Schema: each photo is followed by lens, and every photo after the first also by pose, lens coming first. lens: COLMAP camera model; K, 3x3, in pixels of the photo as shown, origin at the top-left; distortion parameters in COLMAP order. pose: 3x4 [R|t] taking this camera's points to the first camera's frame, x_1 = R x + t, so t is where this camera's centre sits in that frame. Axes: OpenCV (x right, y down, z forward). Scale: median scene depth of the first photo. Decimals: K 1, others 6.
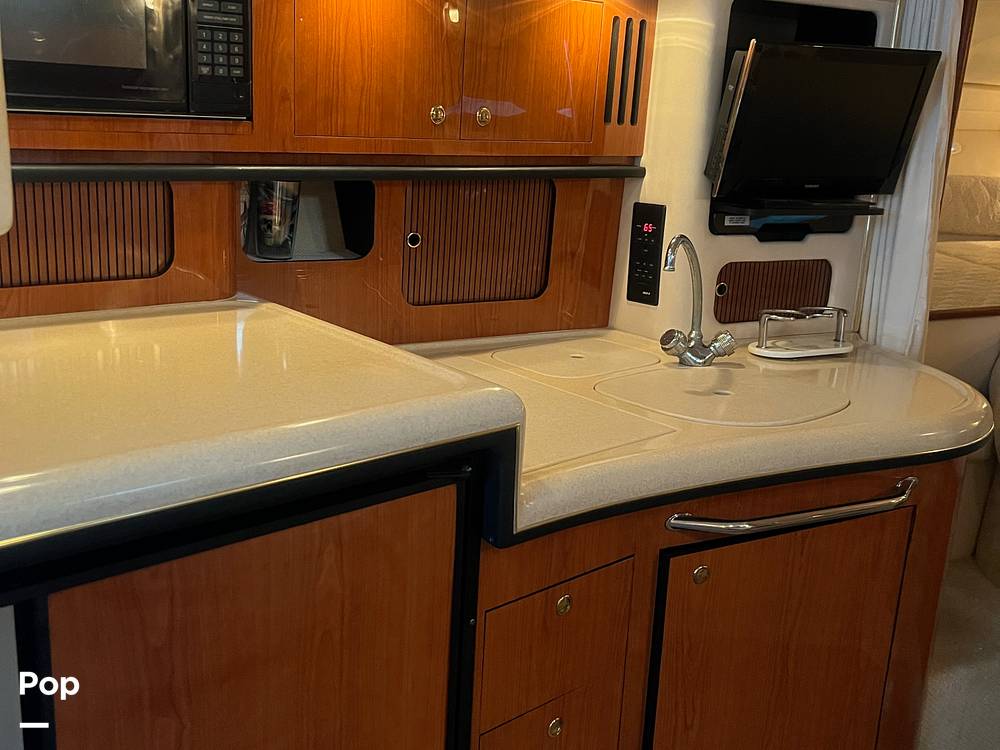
lens RADIAL K [[1037.4, 0, 505.8], [0, 1037.4, 388.5], [0, 0, 1]] dist [0.126379, -0.354260]
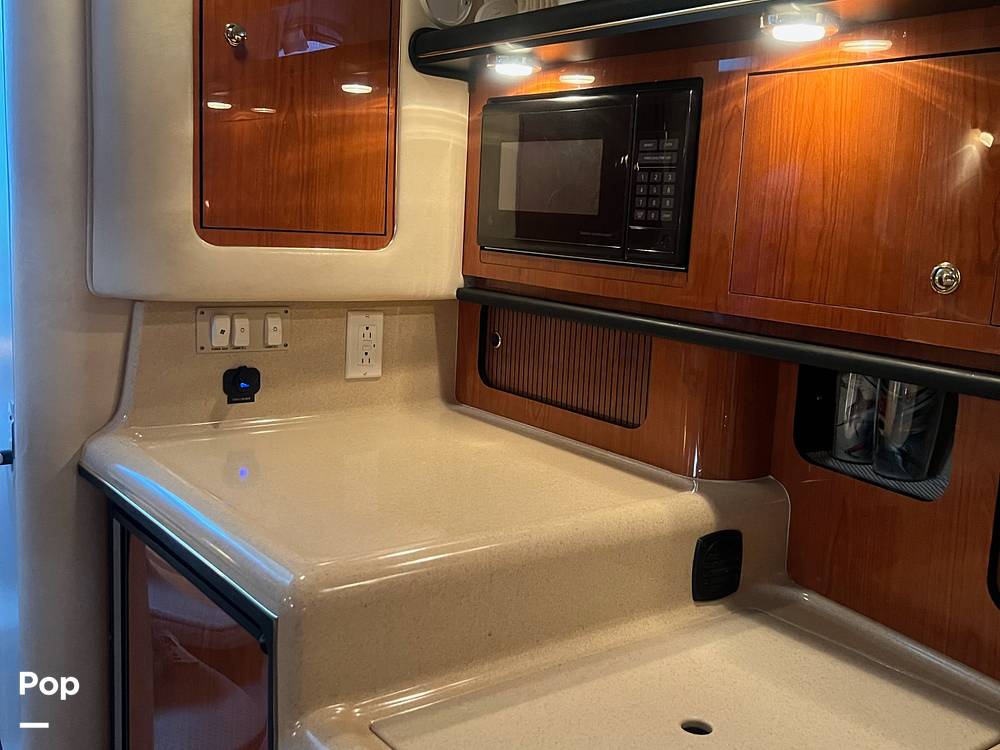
lens RADIAL K [[1037.4, 0, 505.8], [0, 1037.4, 388.5], [0, 0, 1]] dist [0.126379, -0.354260]
pose [[-0.106974, 0.108679, -0.988304, 0.596435], [-0.321288, 0.936902, 0.137803, -0.229731], [0.940920, 0.332271, -0.065307, 0.922600]]
